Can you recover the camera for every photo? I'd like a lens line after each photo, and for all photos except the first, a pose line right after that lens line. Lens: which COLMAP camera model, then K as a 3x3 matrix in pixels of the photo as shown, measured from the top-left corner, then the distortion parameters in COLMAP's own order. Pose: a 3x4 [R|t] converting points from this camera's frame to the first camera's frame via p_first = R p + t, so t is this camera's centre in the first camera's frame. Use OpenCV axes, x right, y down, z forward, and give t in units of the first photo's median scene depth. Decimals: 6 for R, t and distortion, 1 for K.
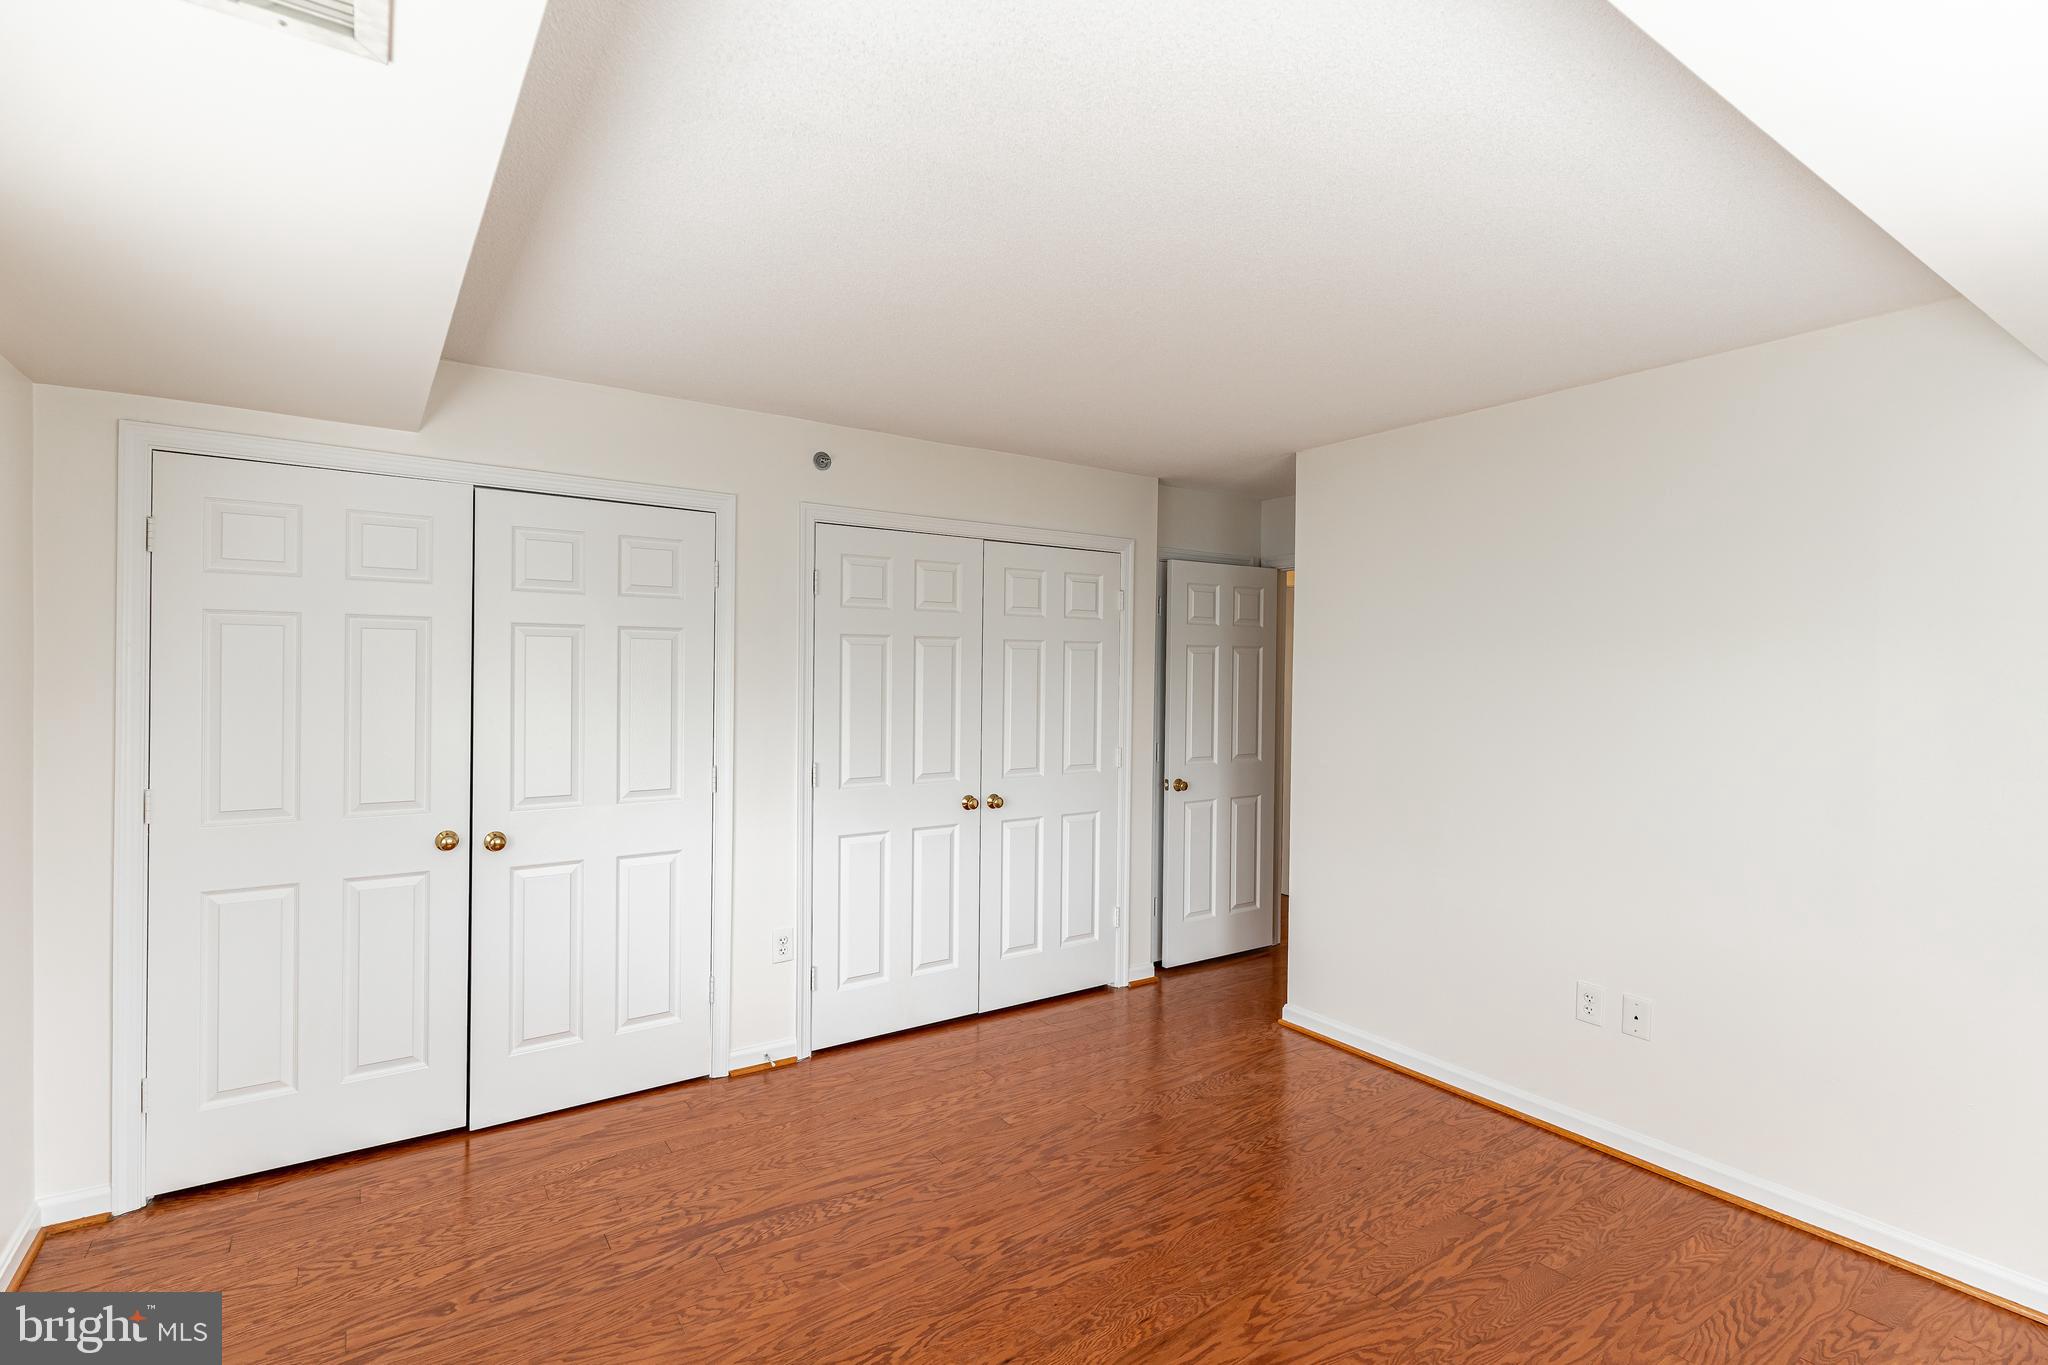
lens RADIAL K [[983.2, 0, 1028.2], [0, 983.2, 673.2], [0, 0, 1]] dist [-0.000580, 0.002530]
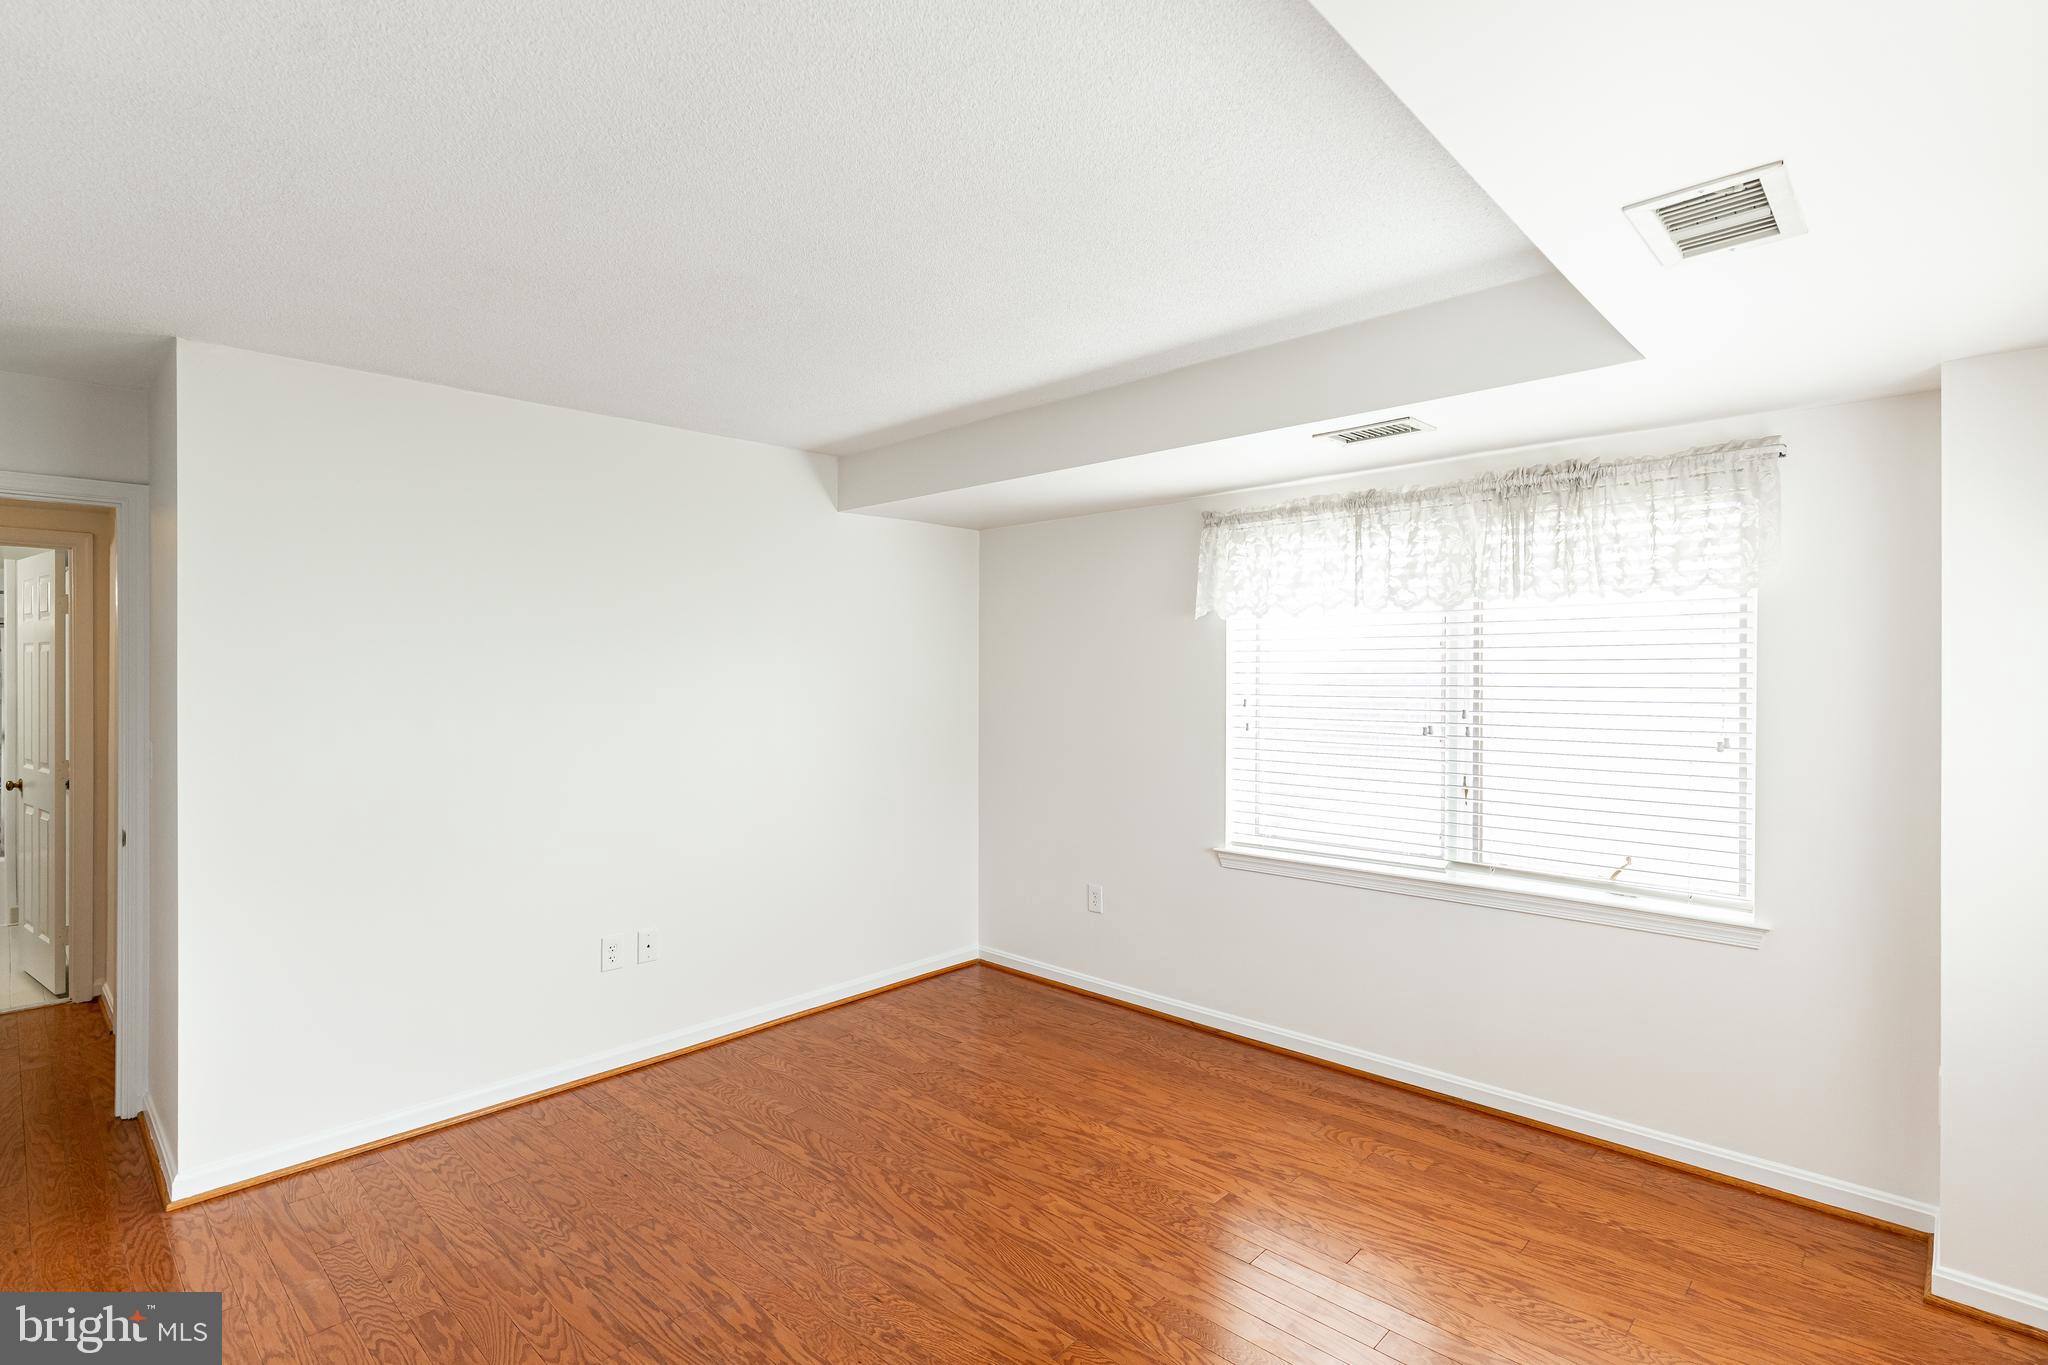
lens RADIAL K [[983.2, 0, 1027.0], [0, 983.2, 674.0], [0, 0, 1]] dist [-0.000580, 0.002530]
pose [[-0.214261, -0.013112, 0.976688, -0.686496], [0.011522, 0.999806, 0.015950, -0.002550], [-0.976708, 0.014671, -0.214069, 0.807295]]
